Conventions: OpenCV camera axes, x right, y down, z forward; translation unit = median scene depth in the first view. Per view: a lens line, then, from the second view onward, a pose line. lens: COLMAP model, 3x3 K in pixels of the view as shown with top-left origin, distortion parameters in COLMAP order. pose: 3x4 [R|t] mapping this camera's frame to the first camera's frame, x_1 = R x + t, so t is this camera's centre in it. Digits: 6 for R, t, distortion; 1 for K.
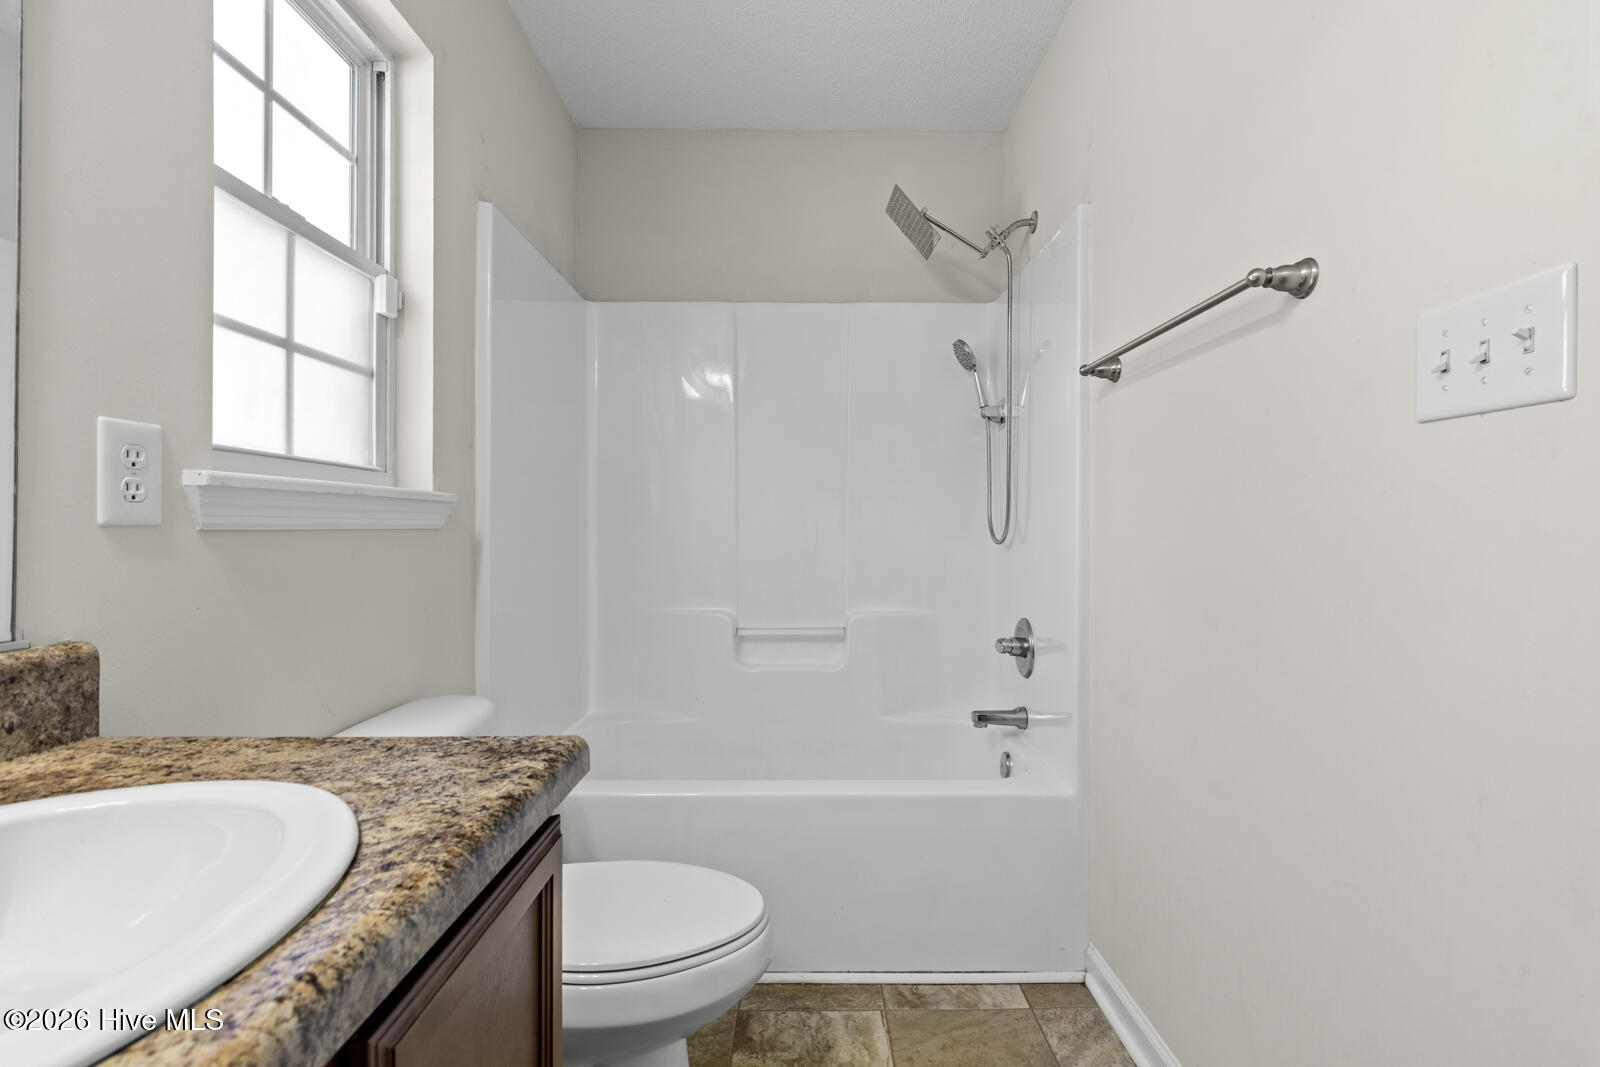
lens RADIAL K [[721.5, 0, 788.3], [0, 721.5, 518.6], [0, 0, 1]] dist [0.003104, -0.000648]
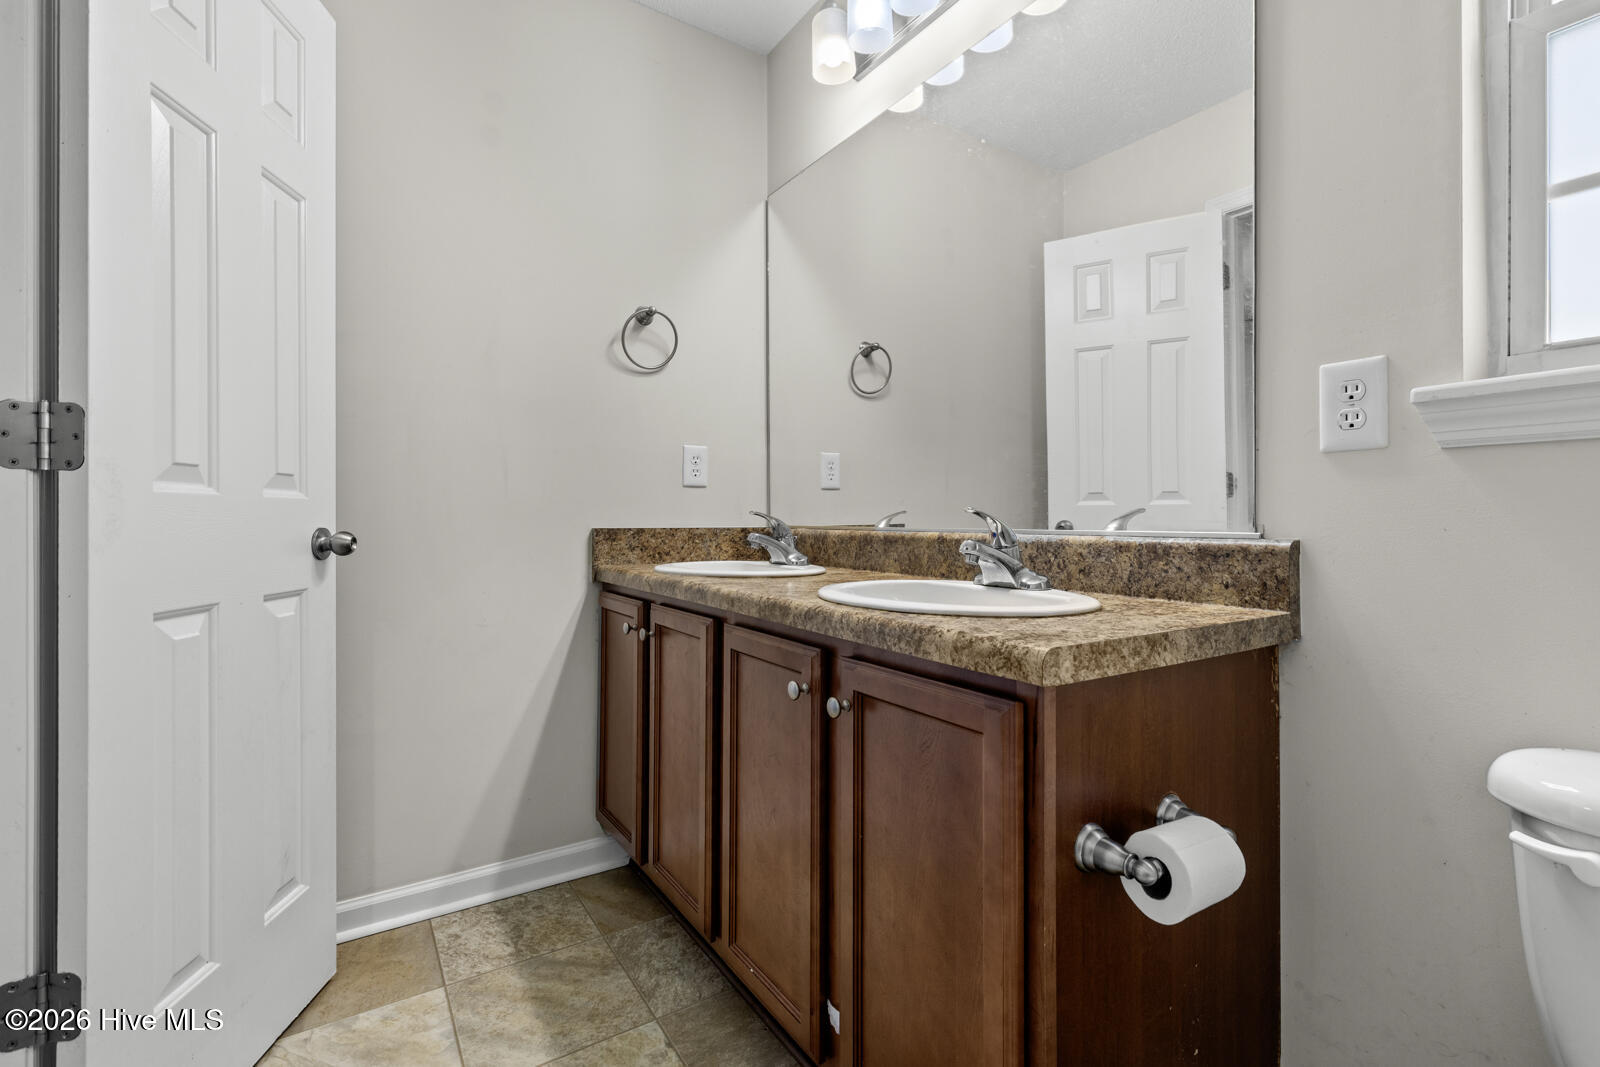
lens RADIAL K [[721.5, 0, 788.3], [0, 721.5, 518.6], [0, 0, 1]] dist [0.003104, -0.000648]
pose [[-0.830566, 0.000128, -0.556920, 0.555560], [0.006143, 0.999941, -0.008931, 0.141135], [0.556886, -0.010838, -0.830518, 1.648113]]
